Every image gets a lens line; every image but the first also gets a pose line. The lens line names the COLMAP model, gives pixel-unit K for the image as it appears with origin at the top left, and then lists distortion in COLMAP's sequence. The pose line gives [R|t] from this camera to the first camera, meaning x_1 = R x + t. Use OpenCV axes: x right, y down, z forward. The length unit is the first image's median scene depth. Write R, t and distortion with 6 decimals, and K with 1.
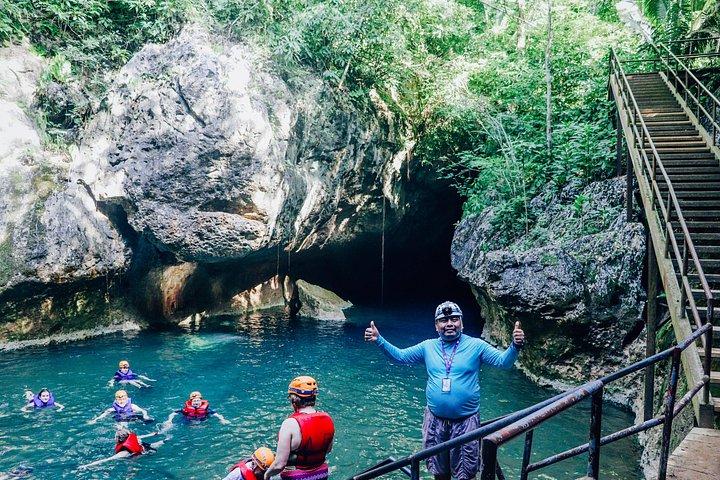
lens RADIAL K [[599.3, 0, 360.0], [0, 599.3, 240.0], [0, 0, 1]] dist [-0.167763, 0.160737]
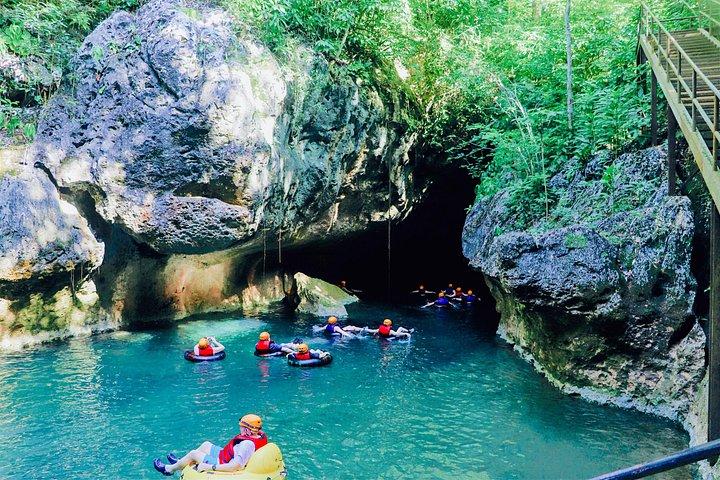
lens RADIAL K [[599.3, 0, 360.0], [0, 599.3, 240.0], [0, 0, 1]] dist [-0.167763, 0.160737]
pose [[0.999419, -0.015116, -0.030552, 0.033735], [0.015401, 0.999840, 0.009122, 0.013637], [0.030410, -0.009588, 0.999492, 0.126229]]
